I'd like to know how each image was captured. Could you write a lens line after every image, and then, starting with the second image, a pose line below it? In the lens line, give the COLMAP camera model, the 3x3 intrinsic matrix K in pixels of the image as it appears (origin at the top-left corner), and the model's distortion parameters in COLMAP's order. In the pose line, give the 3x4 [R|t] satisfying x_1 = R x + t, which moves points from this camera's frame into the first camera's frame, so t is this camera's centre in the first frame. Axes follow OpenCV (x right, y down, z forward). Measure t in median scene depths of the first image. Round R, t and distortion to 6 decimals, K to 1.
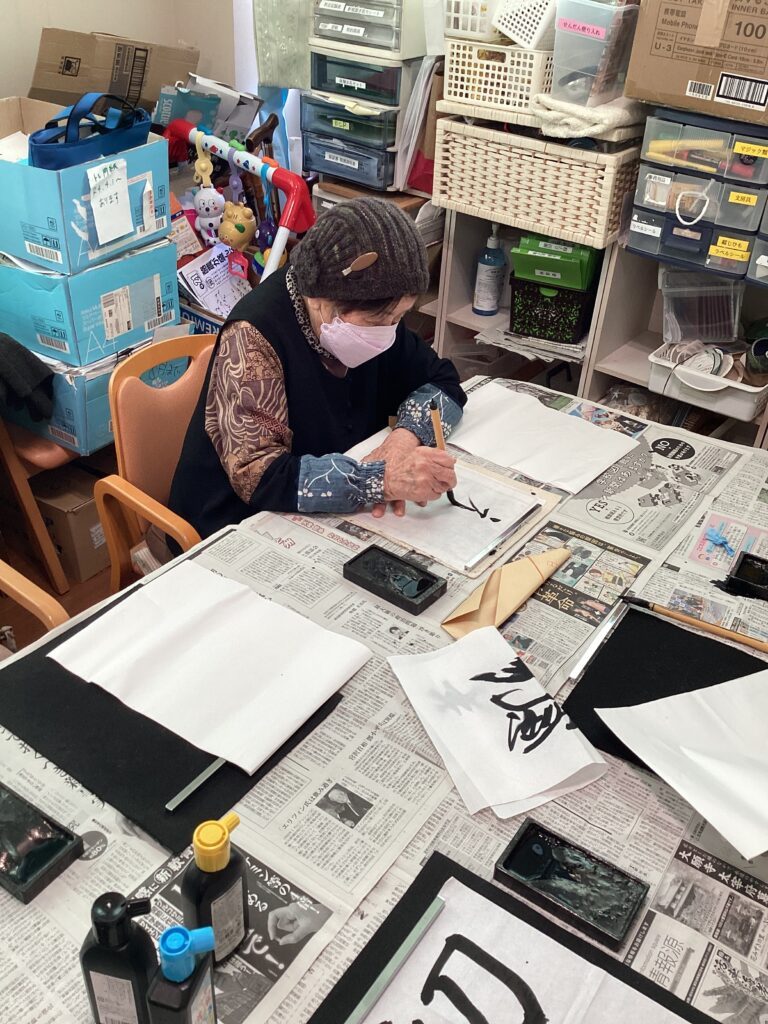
lens RADIAL K [[937.3, 0, 378.0], [0, 937.3, 507.7], [0, 0, 1]] dist [0.126973, -0.258949]
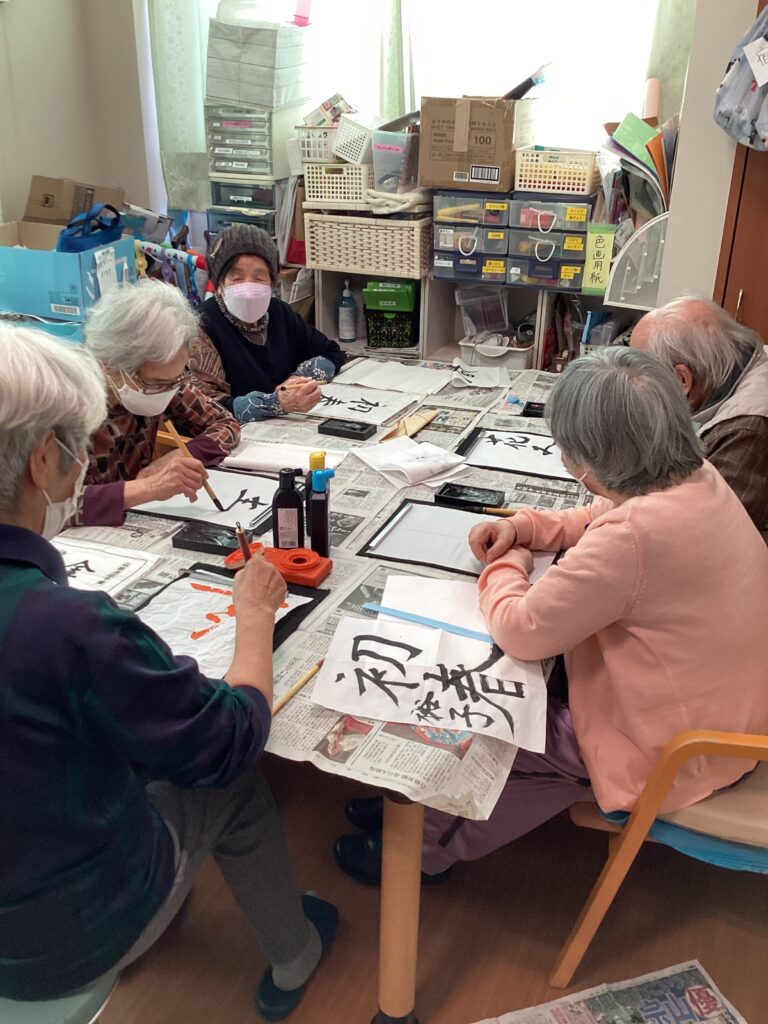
lens RADIAL K [[937.3, 0, 378.0], [0, 937.3, 507.7], [0, 0, 1]] dist [0.126973, -0.258949]
pose [[0.972224, -0.134921, 0.191252, -0.194066], [0.163483, 0.976218, -0.142376, 0.327011], [-0.167494, 0.169687, 0.971160, -0.485058]]
